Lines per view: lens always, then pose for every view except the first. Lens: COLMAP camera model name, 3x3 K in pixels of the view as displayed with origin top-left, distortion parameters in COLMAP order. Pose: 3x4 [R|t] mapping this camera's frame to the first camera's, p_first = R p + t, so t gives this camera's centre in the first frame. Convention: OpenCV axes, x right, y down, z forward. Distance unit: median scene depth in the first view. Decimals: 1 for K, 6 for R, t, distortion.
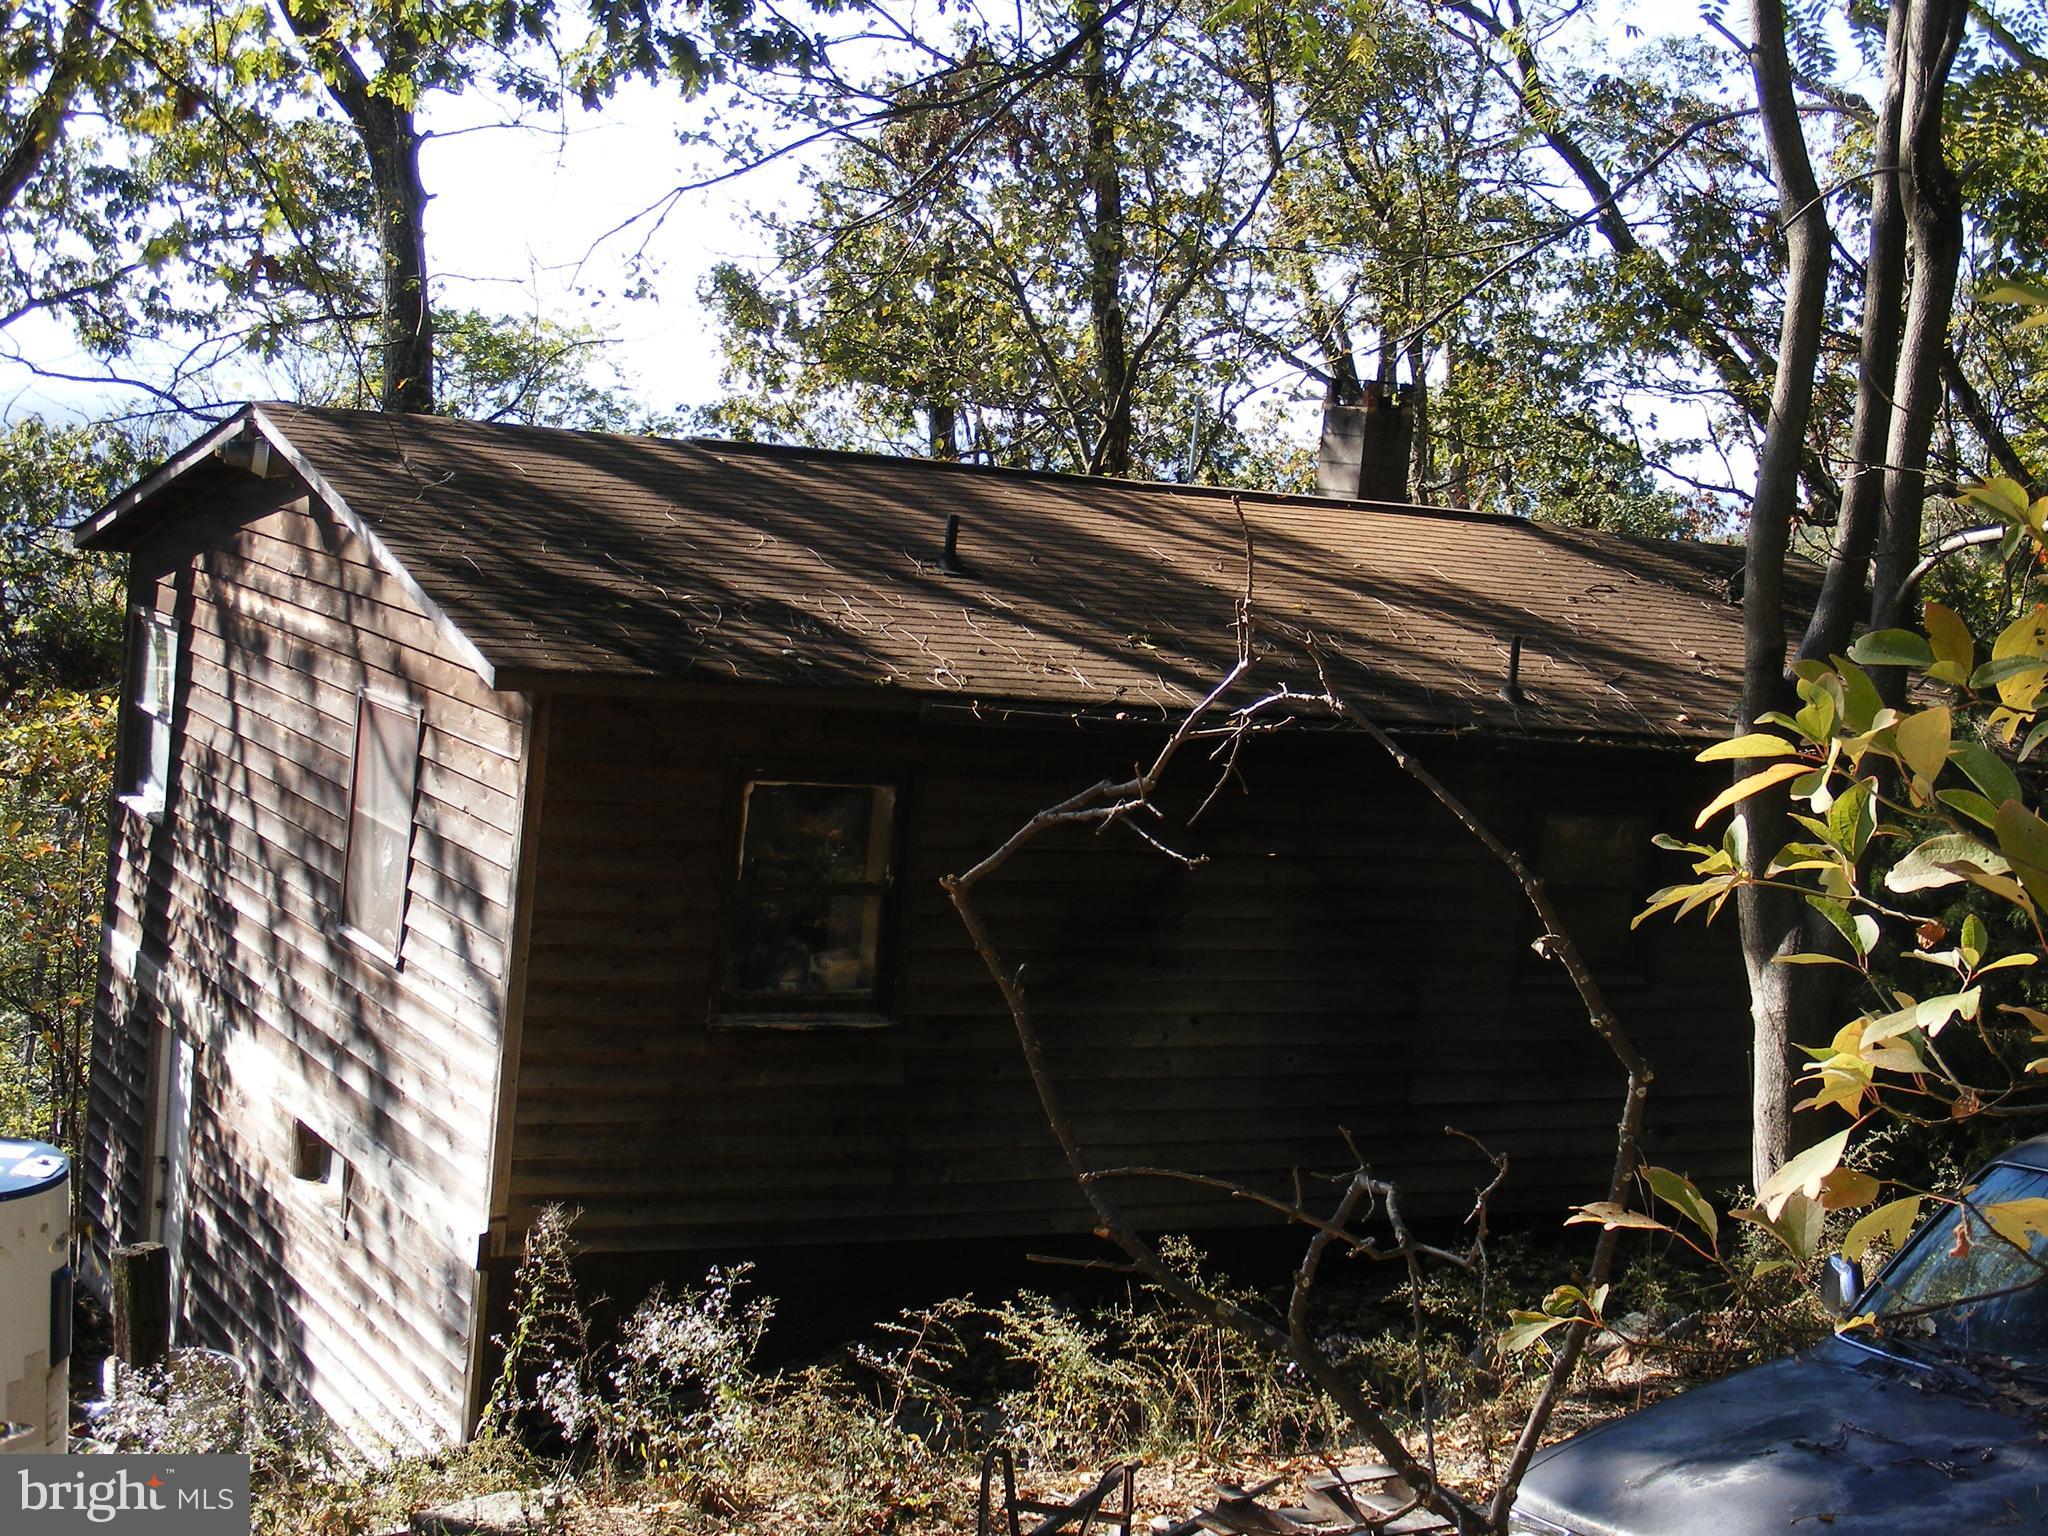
lens RADIAL K [[3007.1, 0, 1024.0], [0, 3007.1, 768.0], [0, 0, 1]] dist [-0.126422, 0.060794]
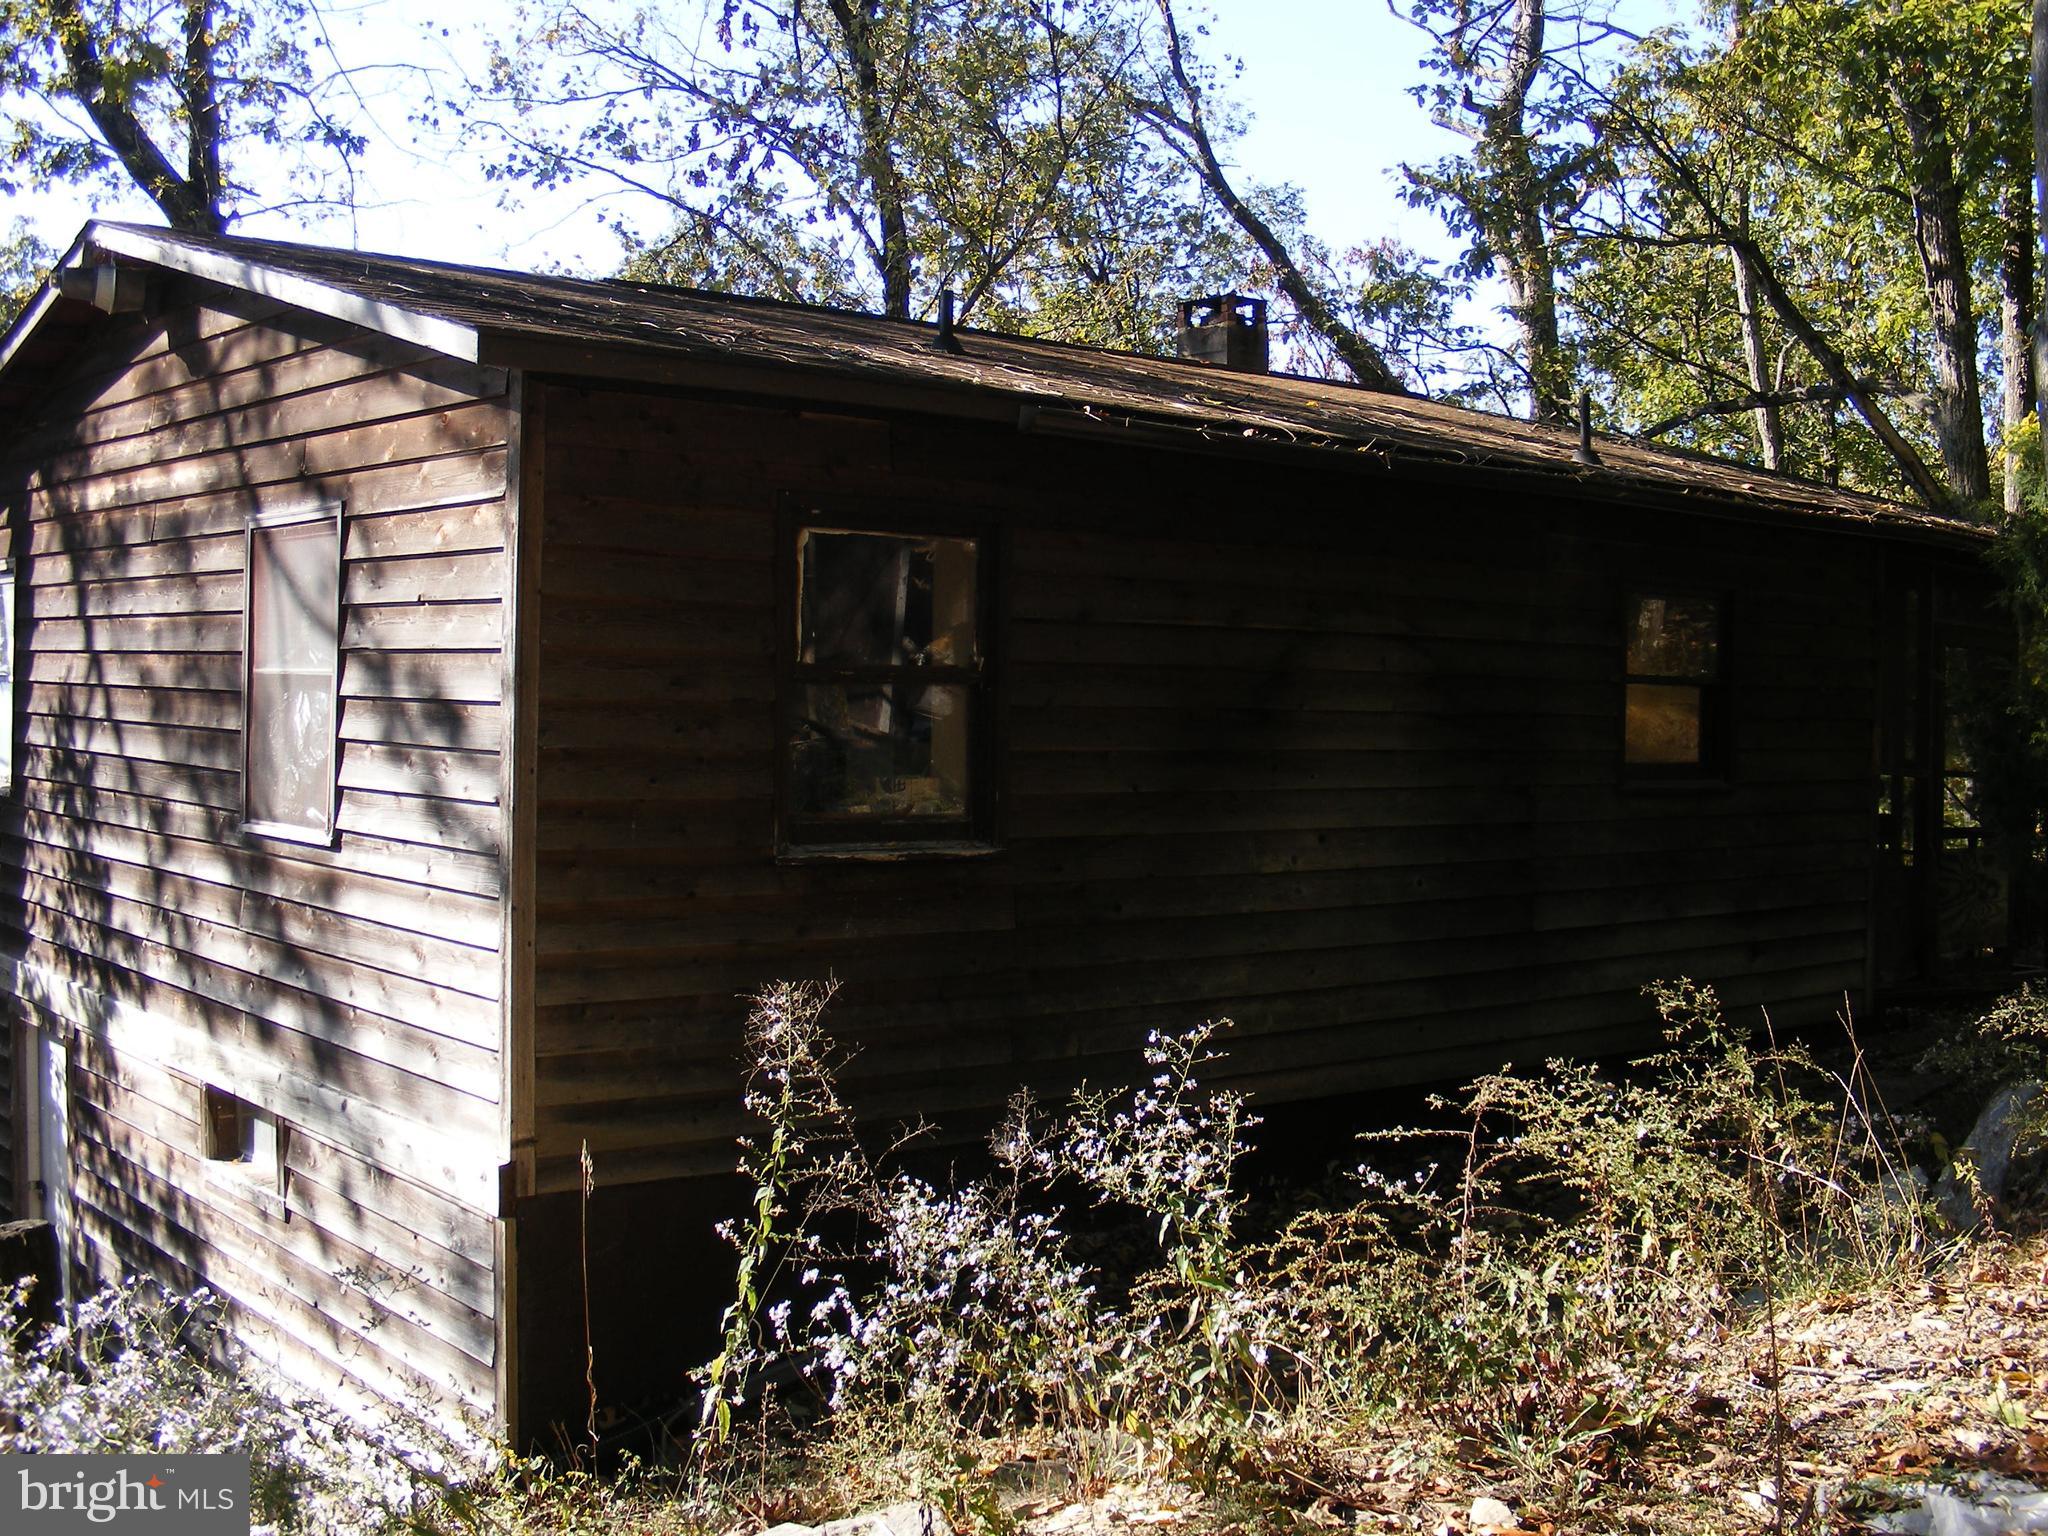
lens RADIAL K [[2308.4, 0, 1076.6], [0, 2308.4, 771.9], [0, 0, 1]] dist [-0.256093, 0.254447]
pose [[0.981449, -0.087955, 0.170356, -0.119699], [0.097257, 0.994147, -0.047038, 0.092742], [-0.165222, 0.062734, 0.984259, 0.405201]]
